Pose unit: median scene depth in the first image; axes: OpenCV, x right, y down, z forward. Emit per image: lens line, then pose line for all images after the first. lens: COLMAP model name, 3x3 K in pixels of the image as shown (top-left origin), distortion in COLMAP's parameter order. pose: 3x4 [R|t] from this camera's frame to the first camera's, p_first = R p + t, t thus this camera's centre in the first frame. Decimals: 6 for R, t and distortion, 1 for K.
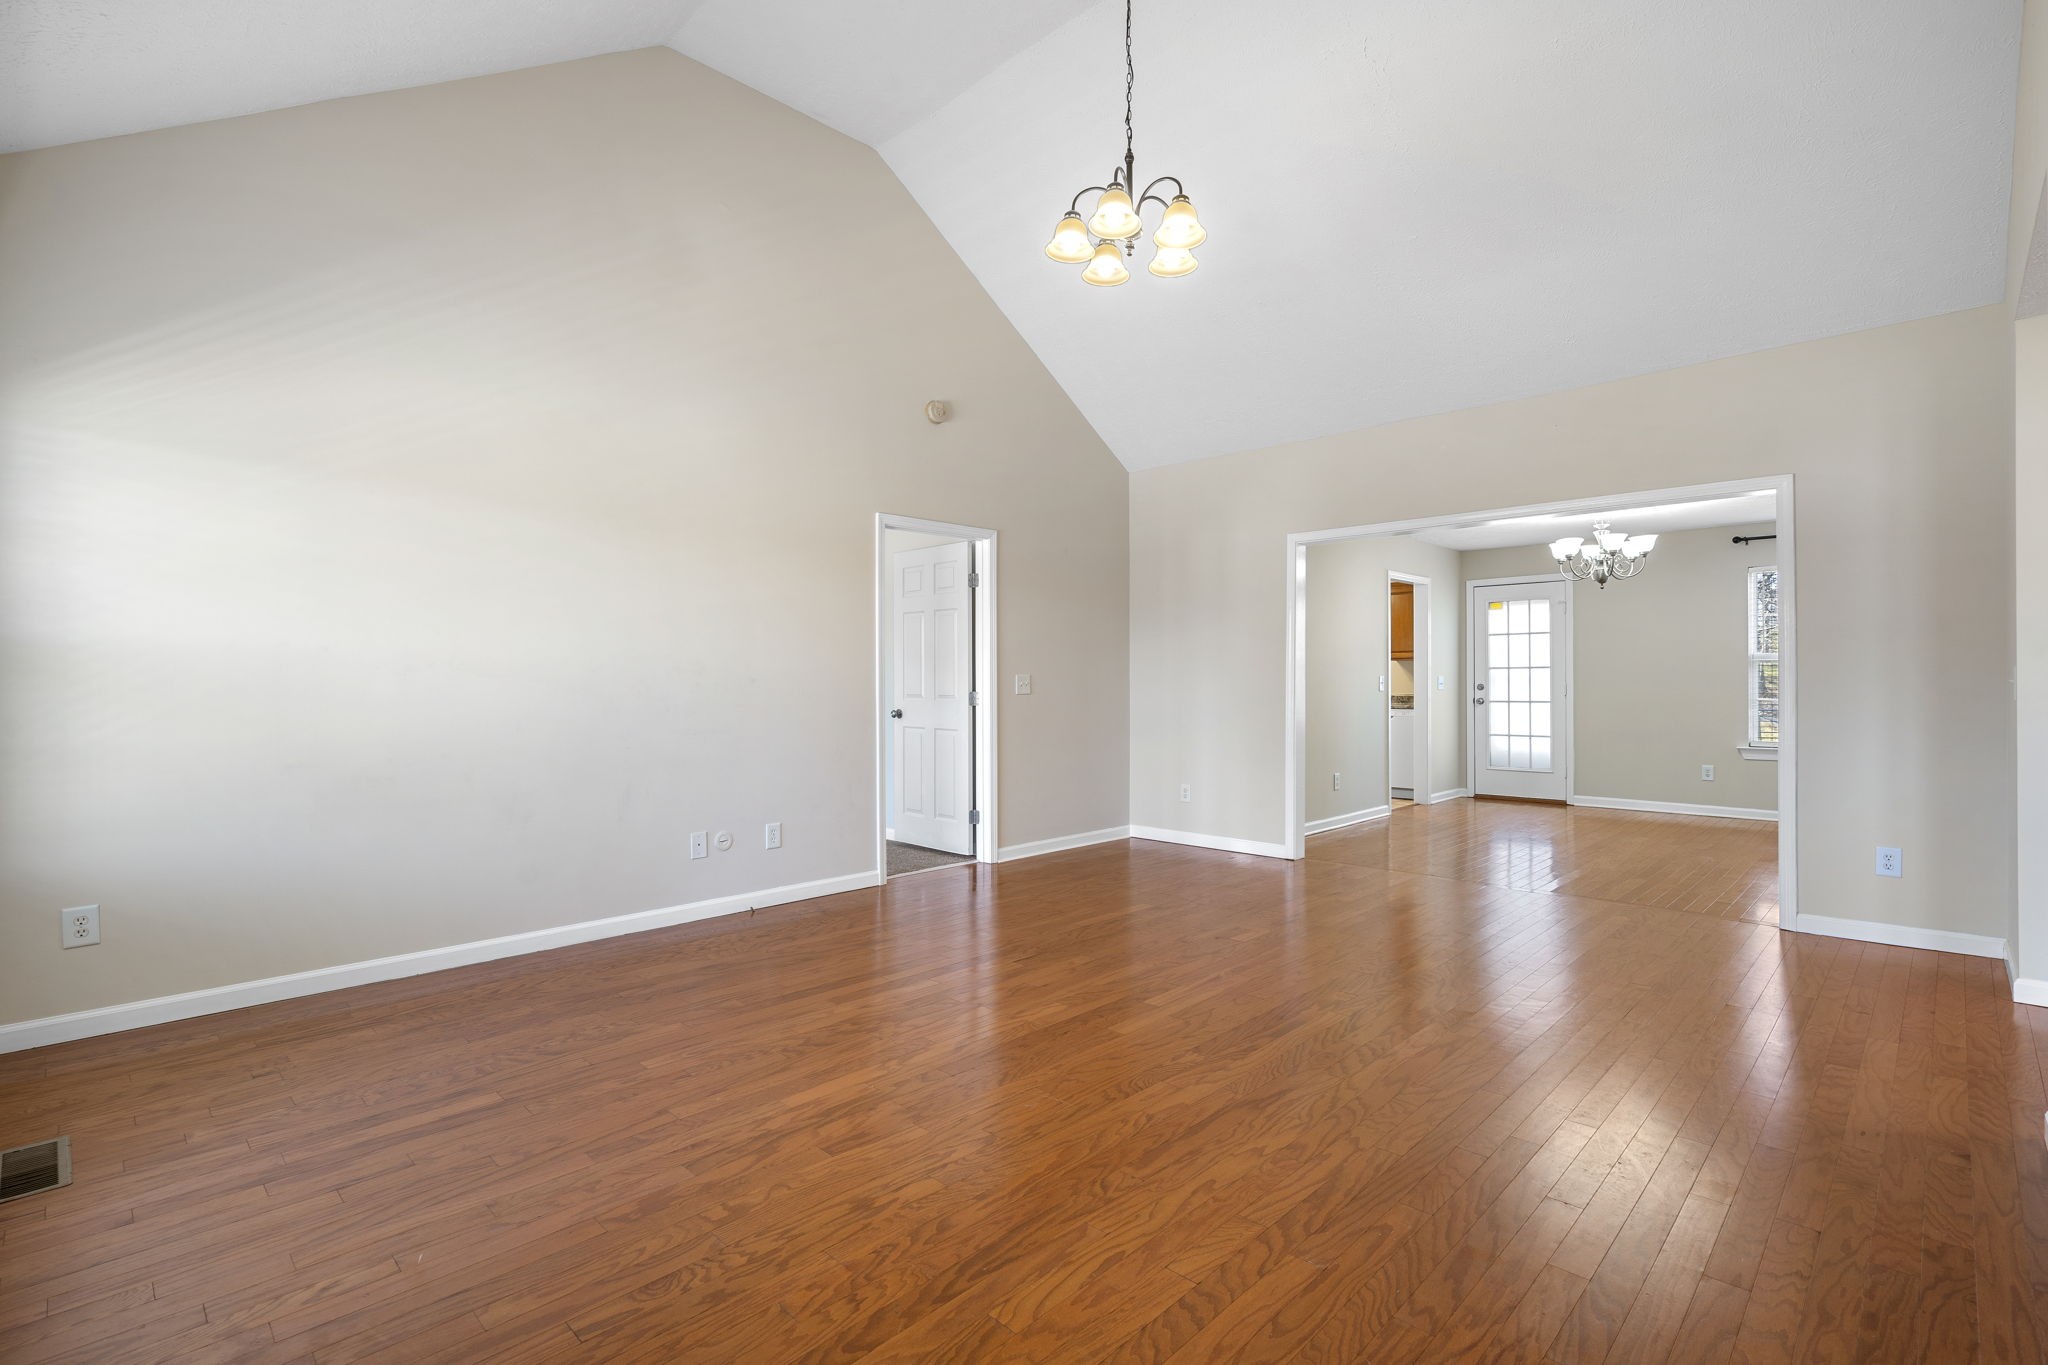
lens RADIAL K [[942.8, 0, 1027.7], [0, 942.8, 676.4], [0, 0, 1]] dist [-0.002720, 0.000839]
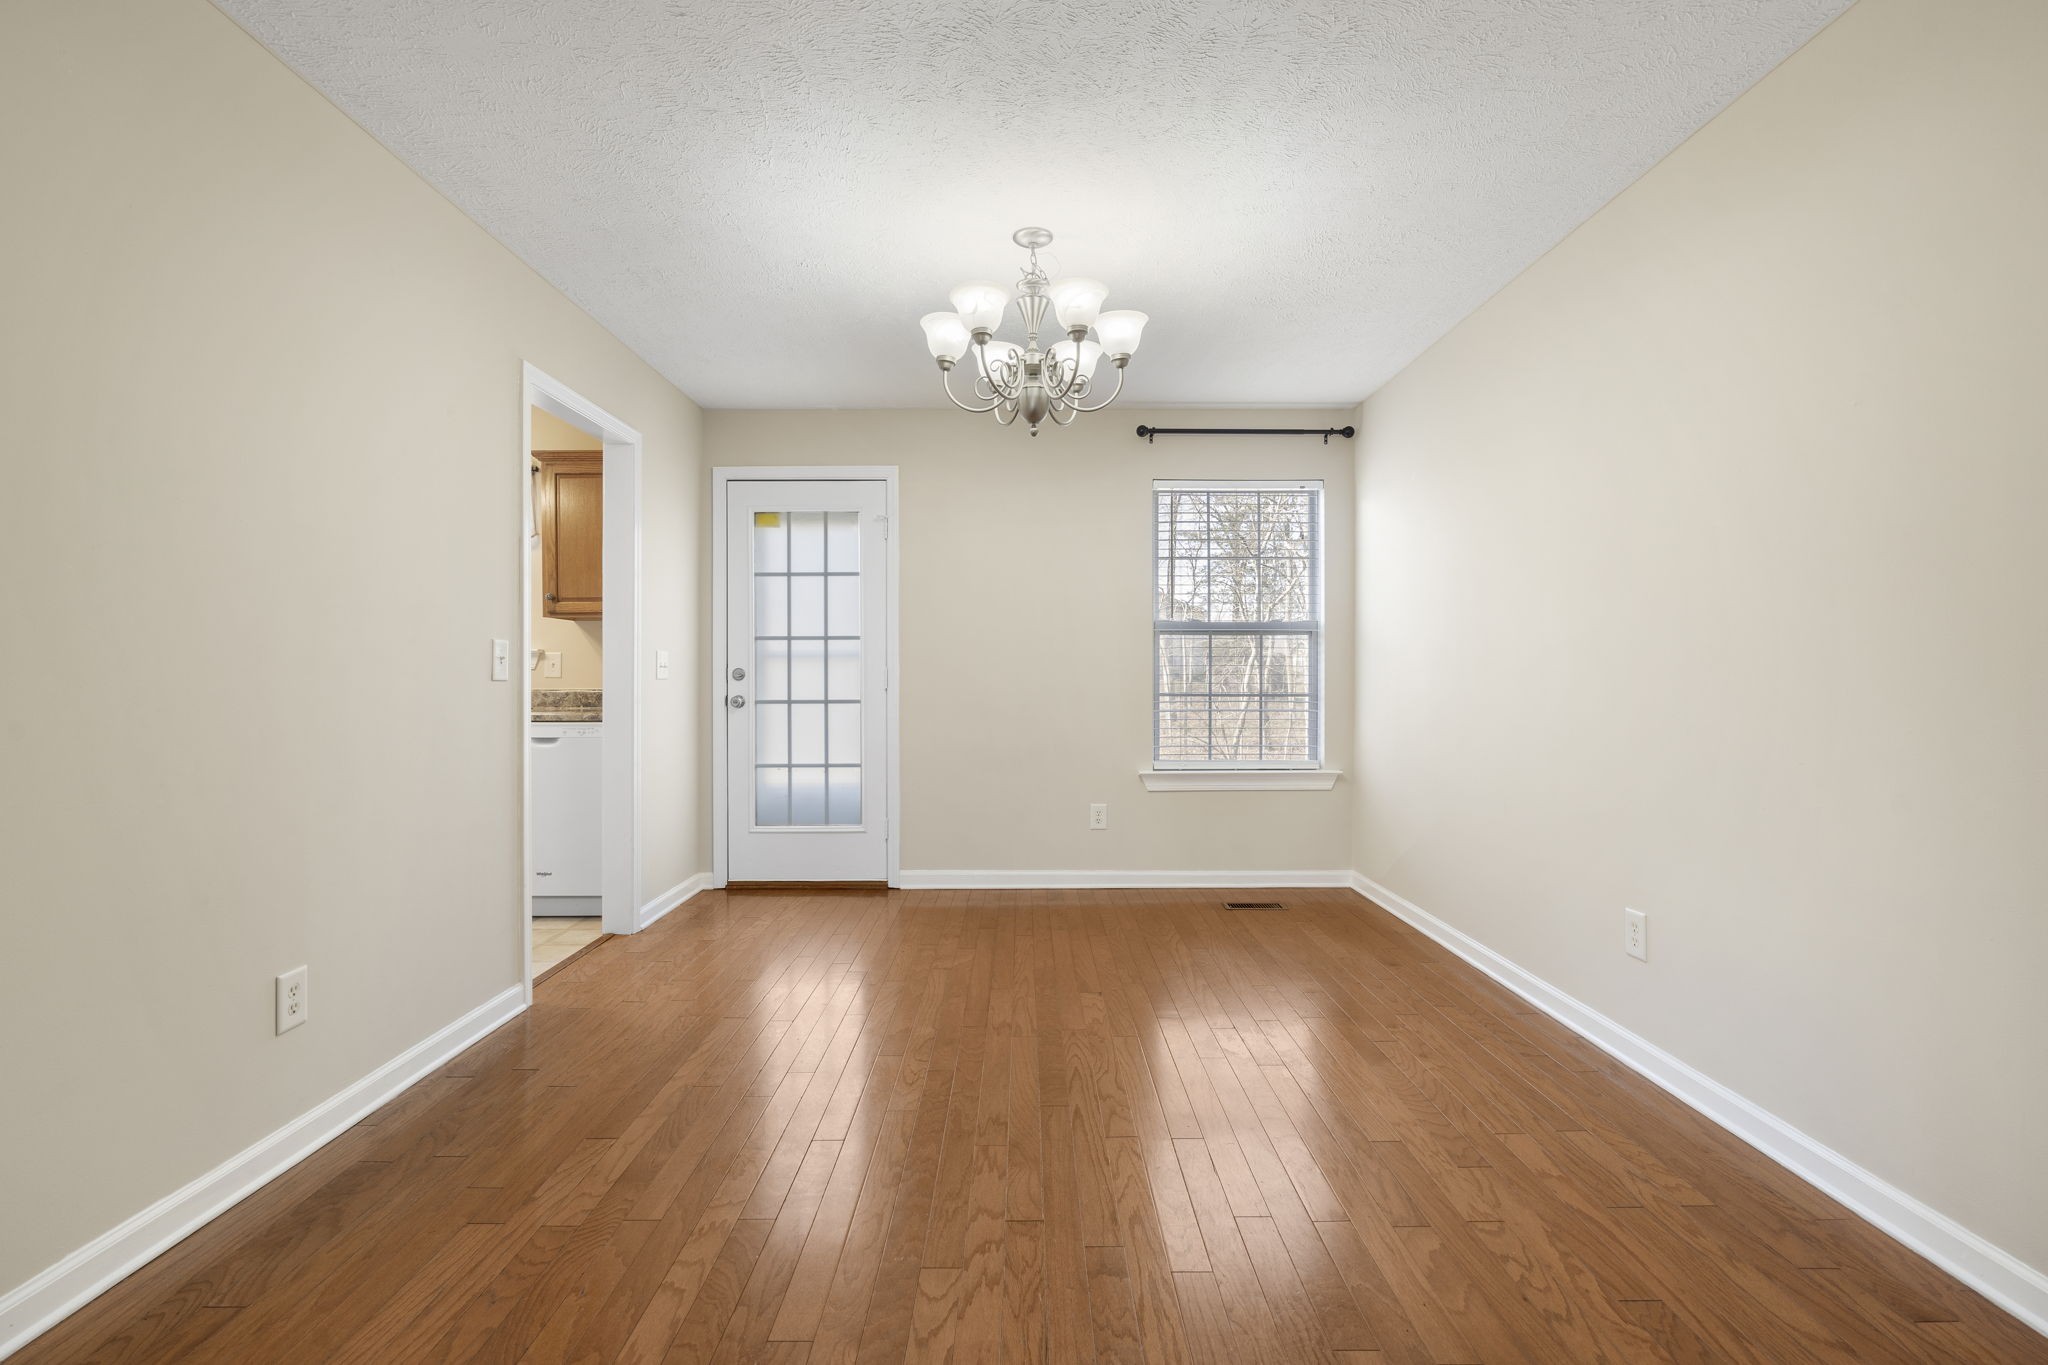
lens RADIAL K [[931.9, 0, 1024.1], [0, 931.9, 681.7], [0, 0, 1]] dist [-0.000524, 0.000193]
pose [[0.714747, -0.000959, 0.699382, 0.358507], [-0.005067, 0.999966, 0.006549, 0.016942], [-0.699365, -0.008225, 0.714718, 0.801578]]
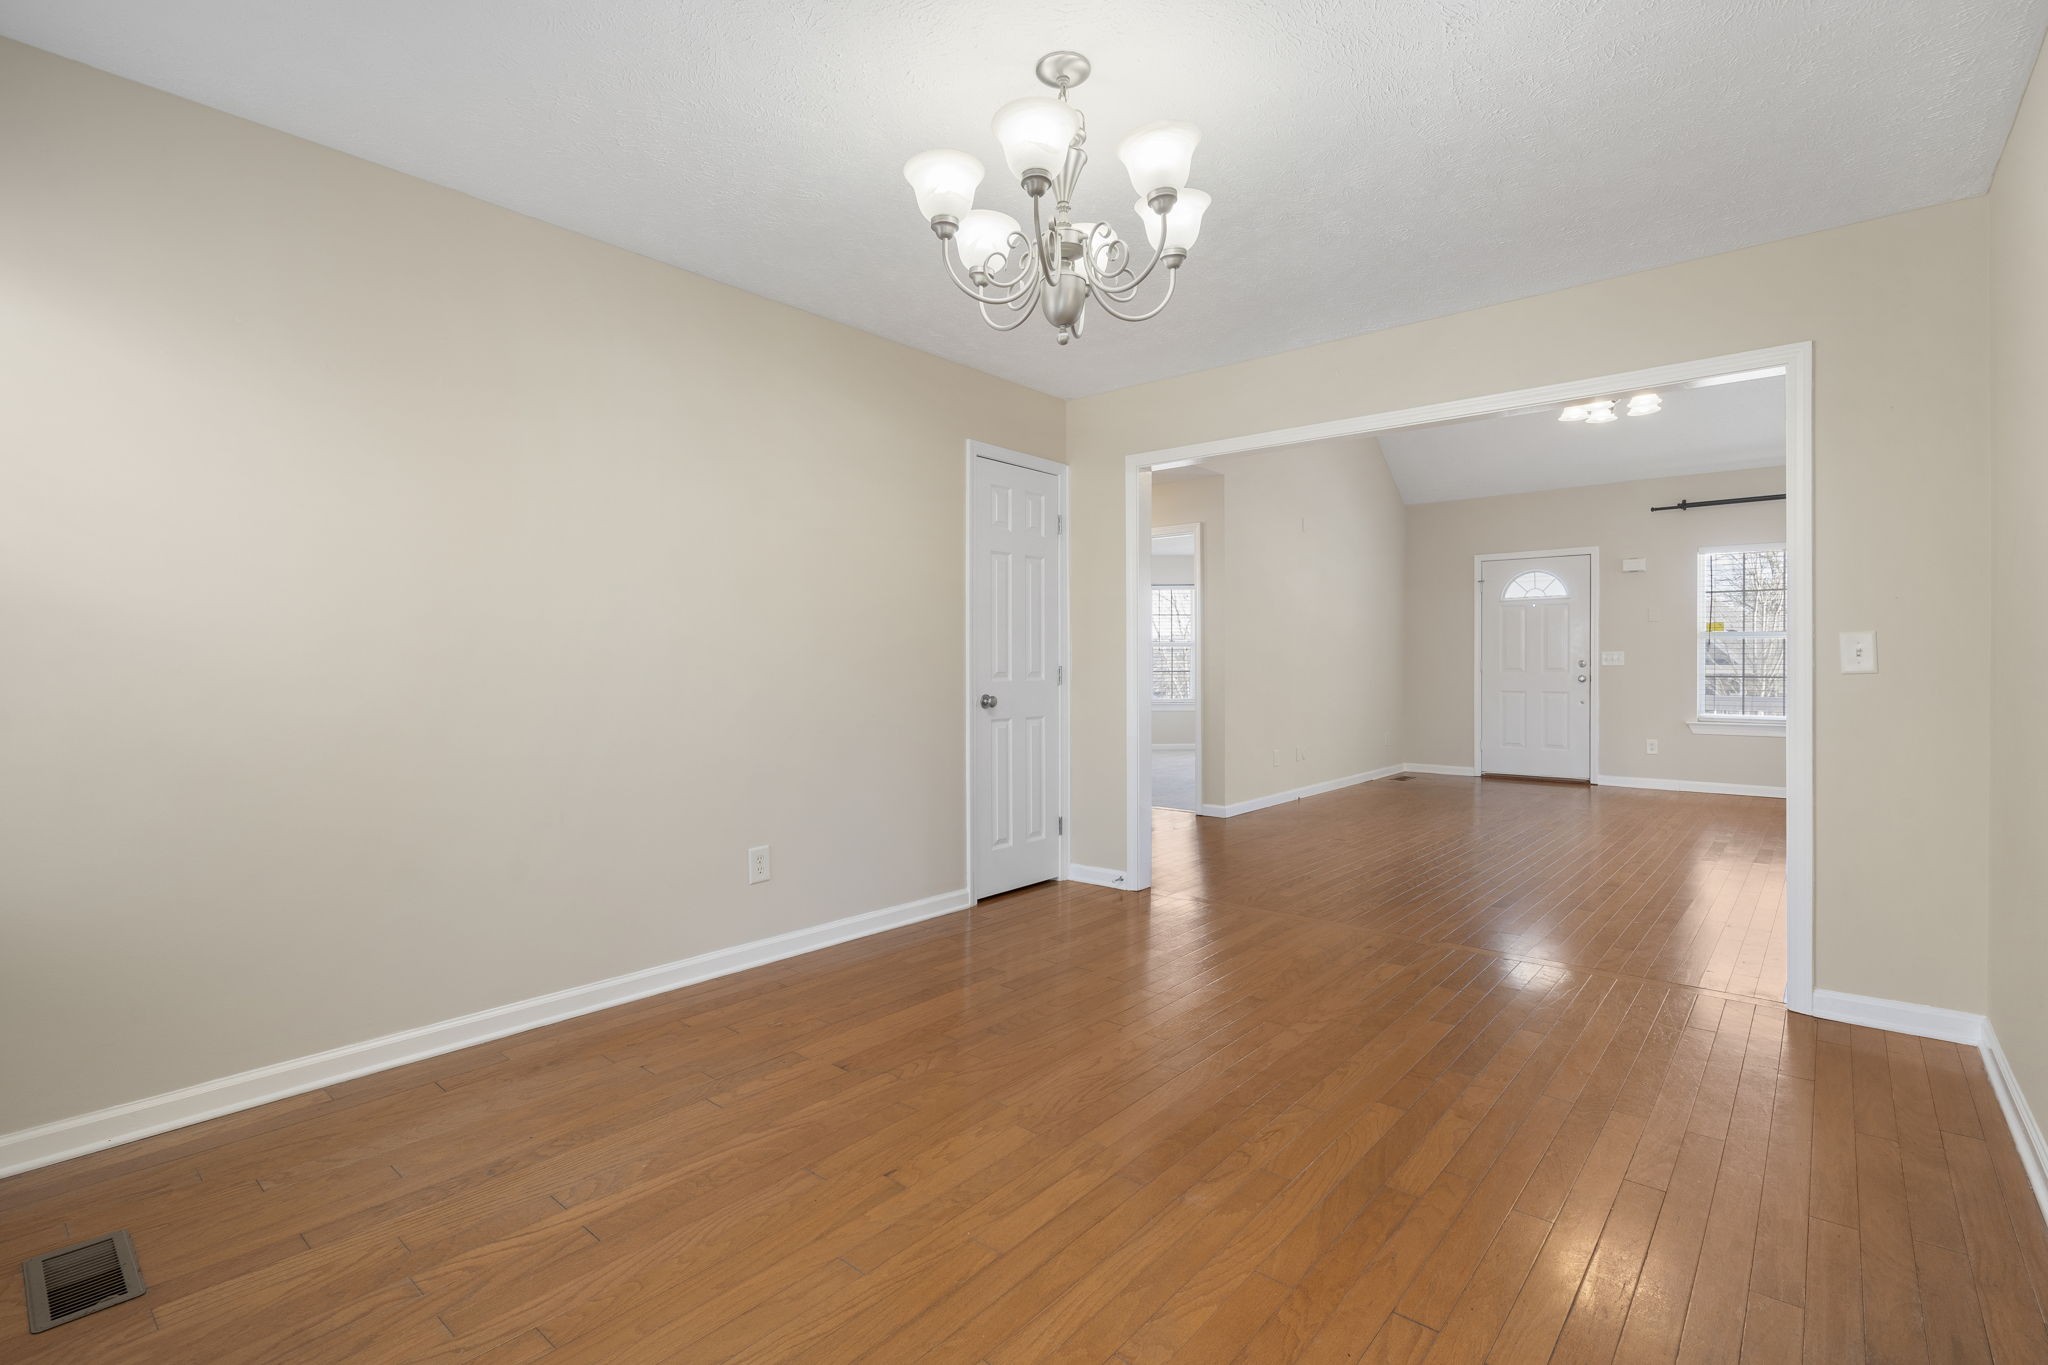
lens RADIAL K [[942.8, 0, 1027.7], [0, 942.8, 676.4], [0, 0, 1]] dist [-0.002720, 0.000839]
pose [[-0.997738, 0.005432, -0.067009, 0.733882], [0.005016, 0.999967, 0.006376, 0.016698], [0.067041, 0.006026, -0.997732, 1.492459]]
